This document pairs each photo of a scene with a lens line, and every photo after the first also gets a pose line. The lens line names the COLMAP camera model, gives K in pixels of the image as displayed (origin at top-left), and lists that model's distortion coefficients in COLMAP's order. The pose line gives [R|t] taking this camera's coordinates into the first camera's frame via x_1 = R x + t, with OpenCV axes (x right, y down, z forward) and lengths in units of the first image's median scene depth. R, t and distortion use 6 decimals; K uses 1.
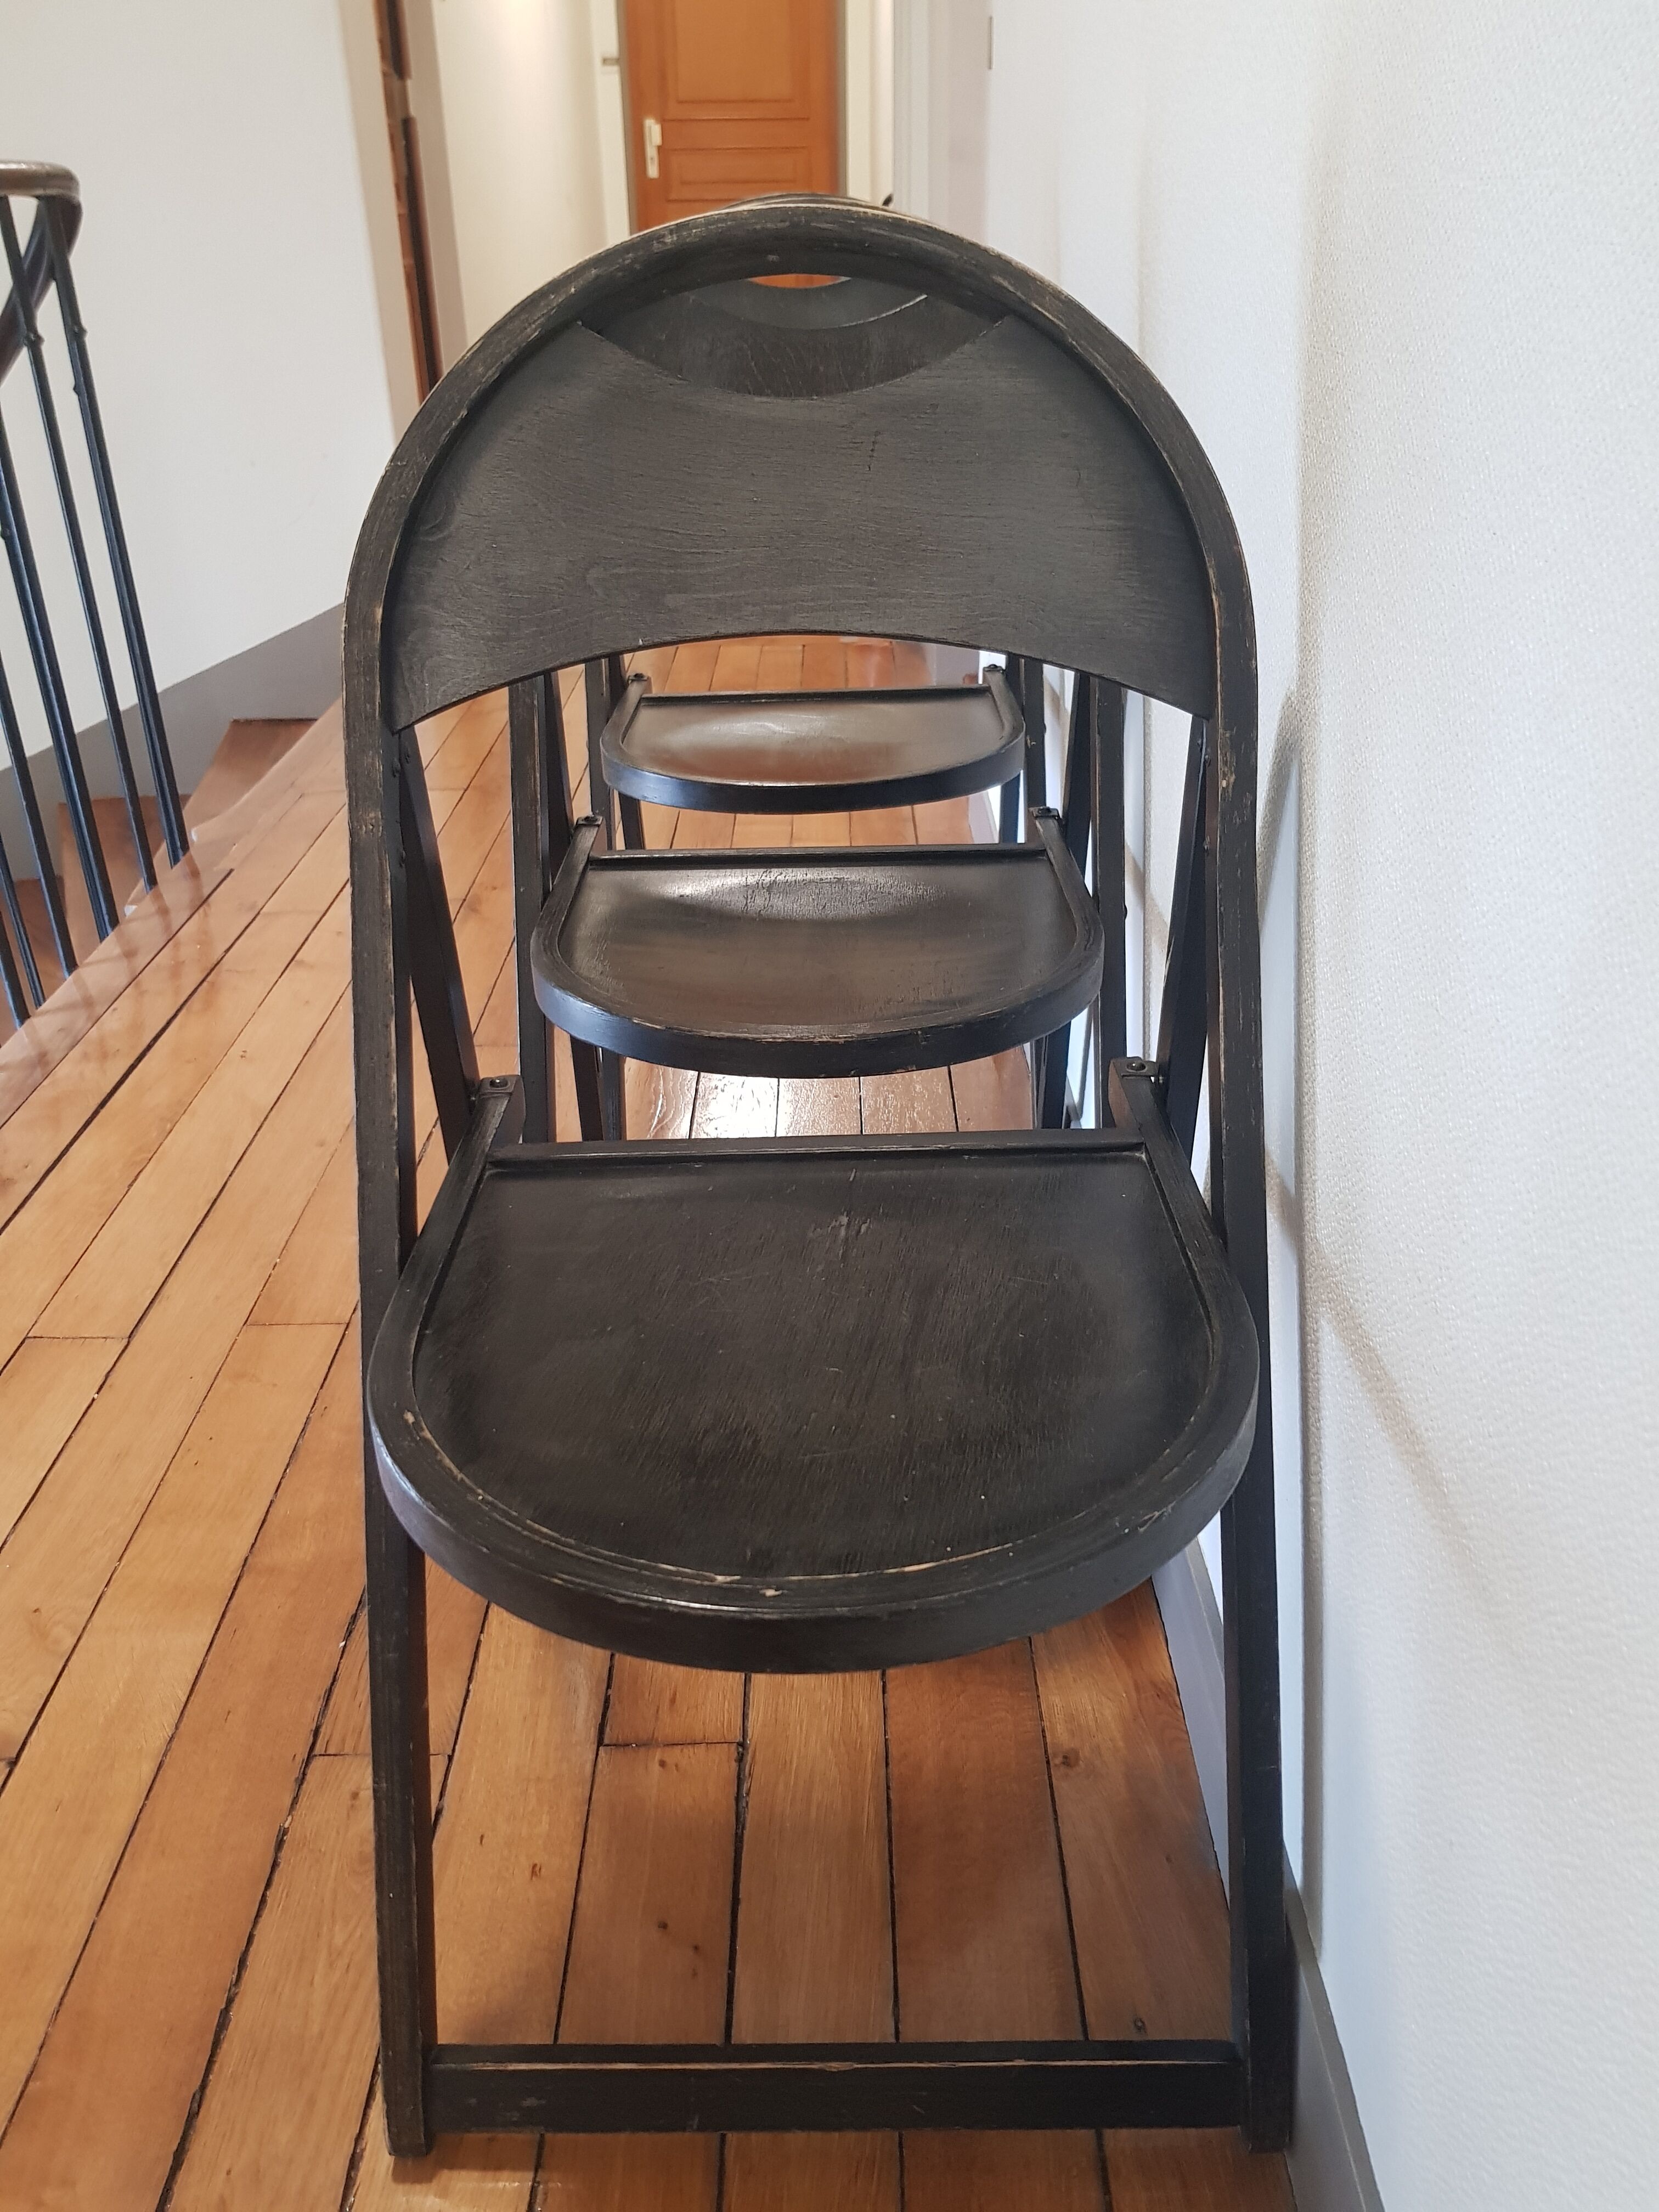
lens RADIAL K [[1705.1, 0, 828.8], [0, 1705.1, 1102.5], [0, 0, 1]] dist [0.041341, -0.062095]
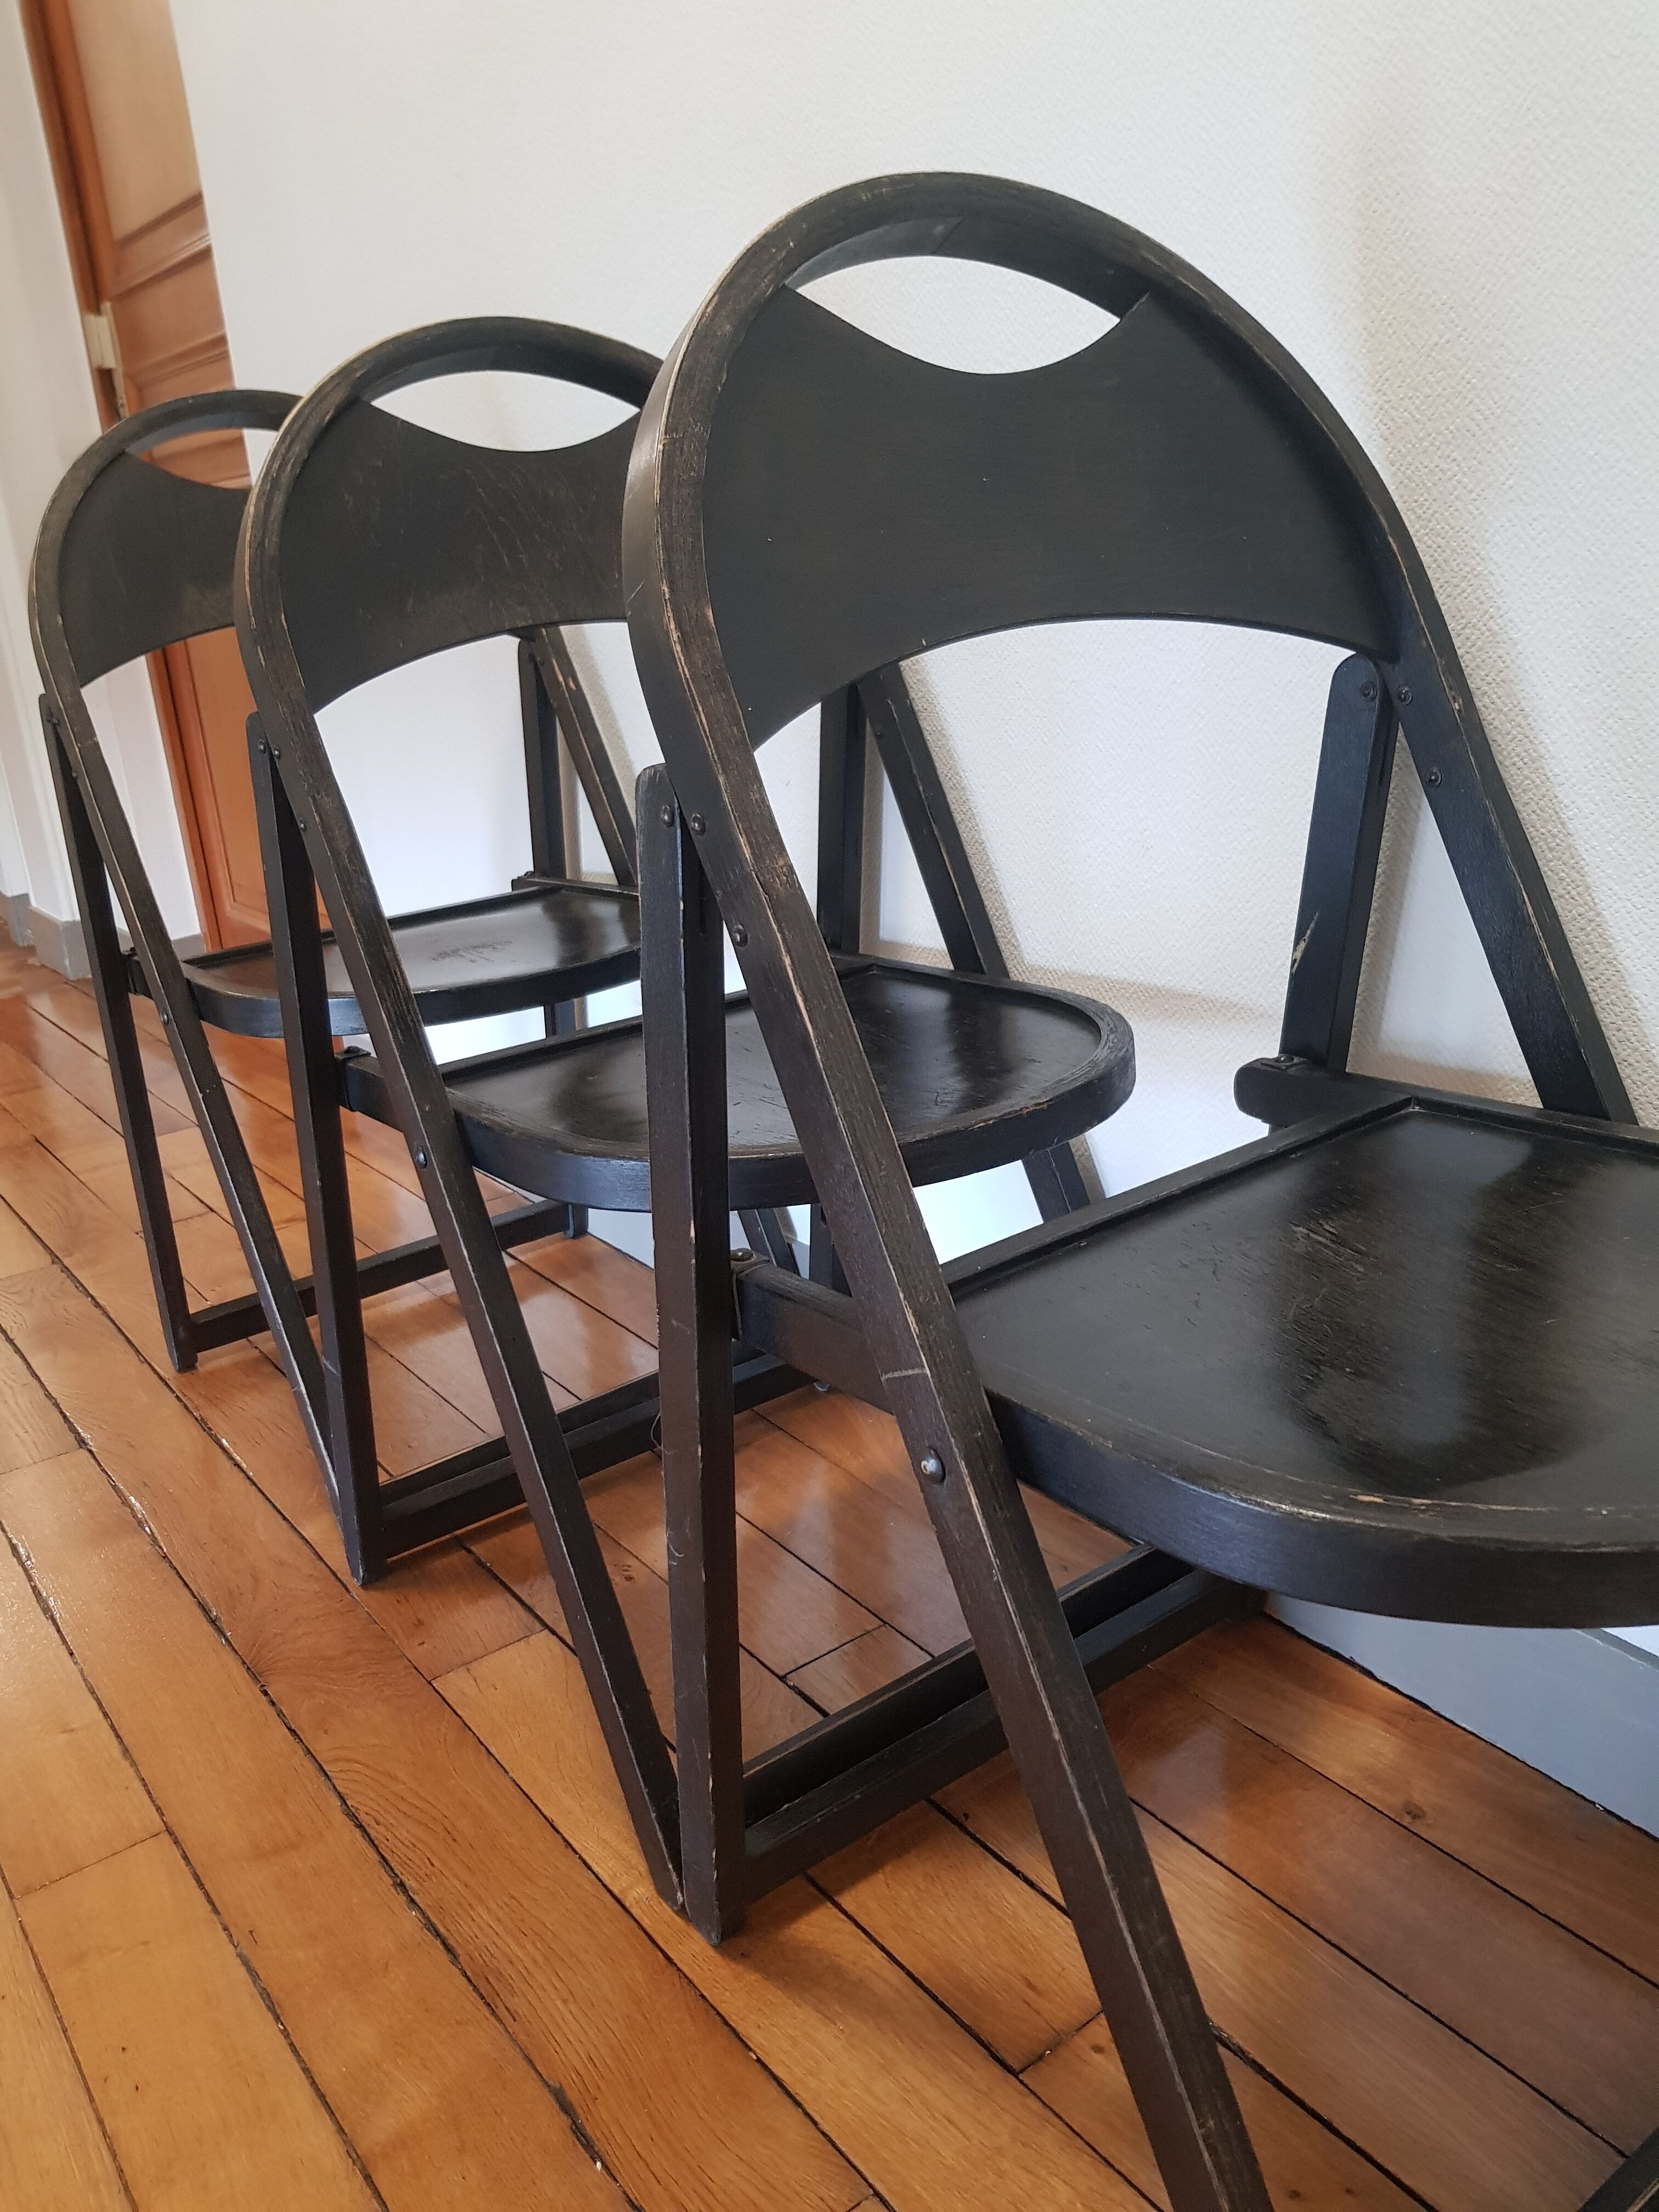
lens RADIAL K [[1705.1, 0, 823.4], [0, 1705.1, 1145.5], [0, 0, 1]] dist [0.041341, -0.062095]
pose [[0.803596, -0.237699, 0.545650, -0.652067], [0.328258, 0.941748, -0.073187, 0.009927], [-0.496468, 0.237927, 0.834812, 0.366554]]
